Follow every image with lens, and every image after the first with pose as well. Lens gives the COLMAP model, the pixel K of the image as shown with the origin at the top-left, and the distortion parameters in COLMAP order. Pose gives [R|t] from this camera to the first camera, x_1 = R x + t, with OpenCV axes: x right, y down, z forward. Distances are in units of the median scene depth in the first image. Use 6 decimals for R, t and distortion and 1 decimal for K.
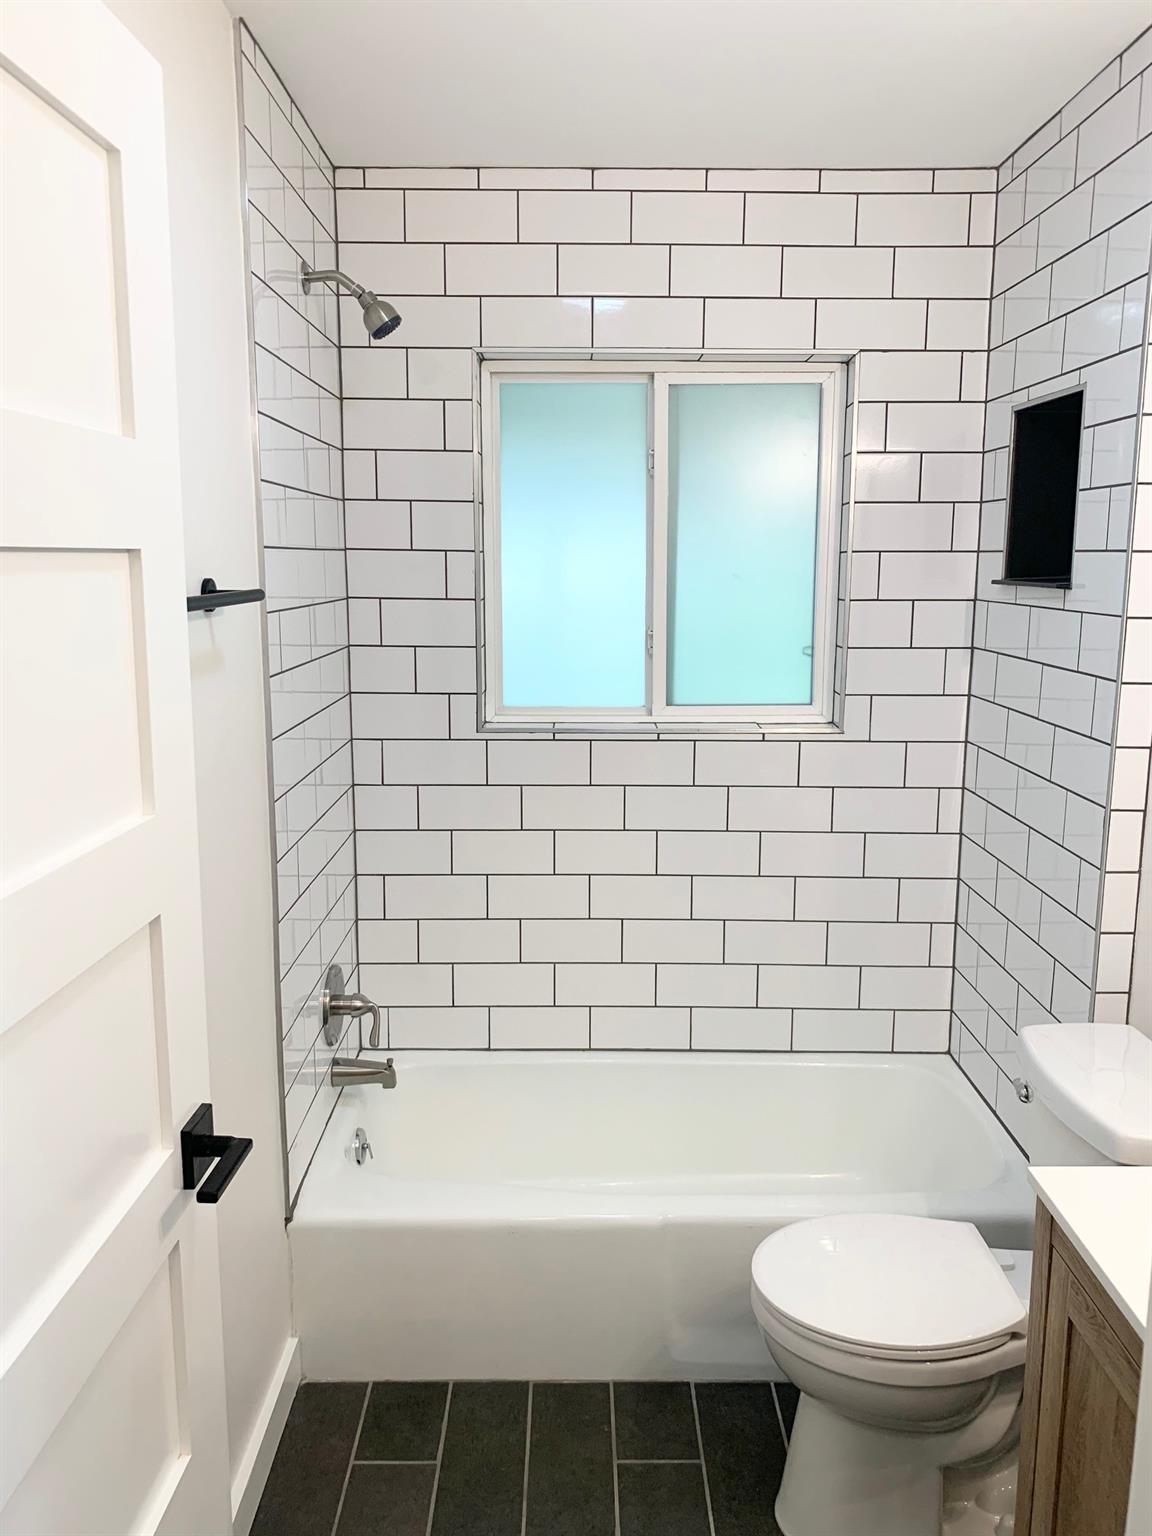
lens RADIAL K [[1186.3, 0, 576.0], [0, 1186.3, 768.0], [0, 0, 1]] dist [0.007753, -0.006471]
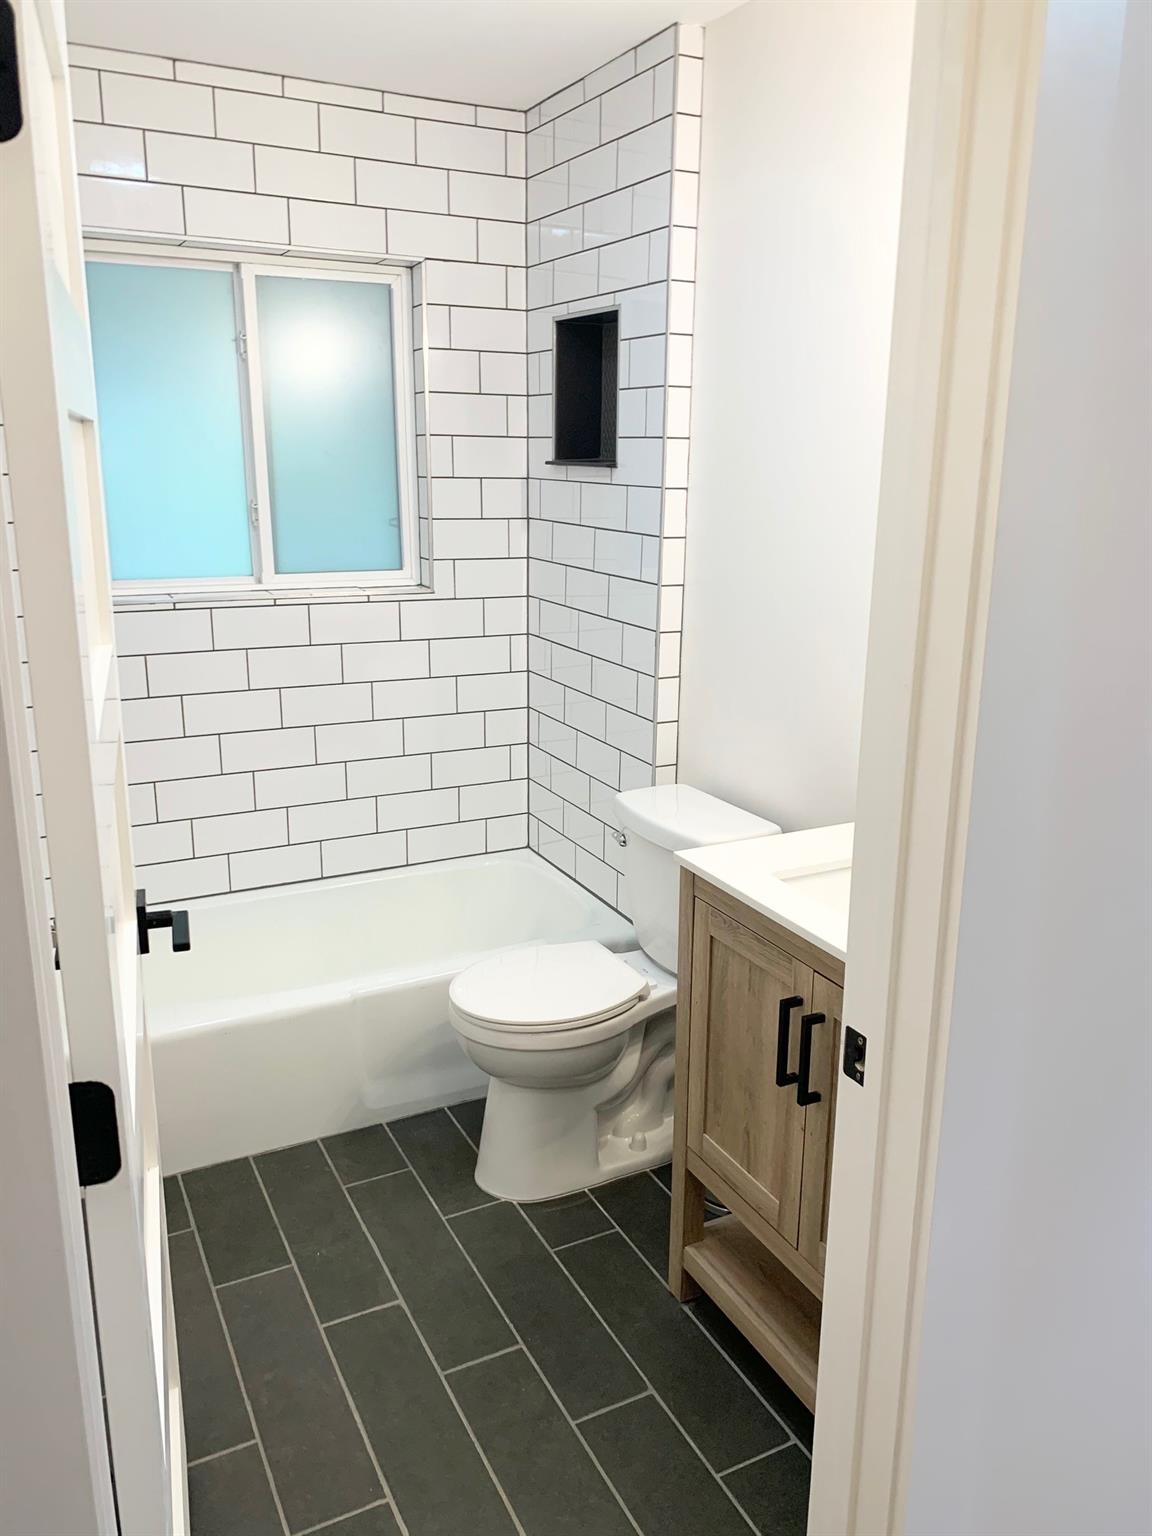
lens RADIAL K [[1182.5, 0, 576.0], [0, 1182.5, 768.0], [0, 0, 1]] dist [0.106957, -0.210060]
pose [[0.893301, -0.107964, 0.436300, -0.197451], [0.068836, 0.992133, 0.104568, 0.032378], [-0.444157, -0.063378, 0.893705, -0.149497]]
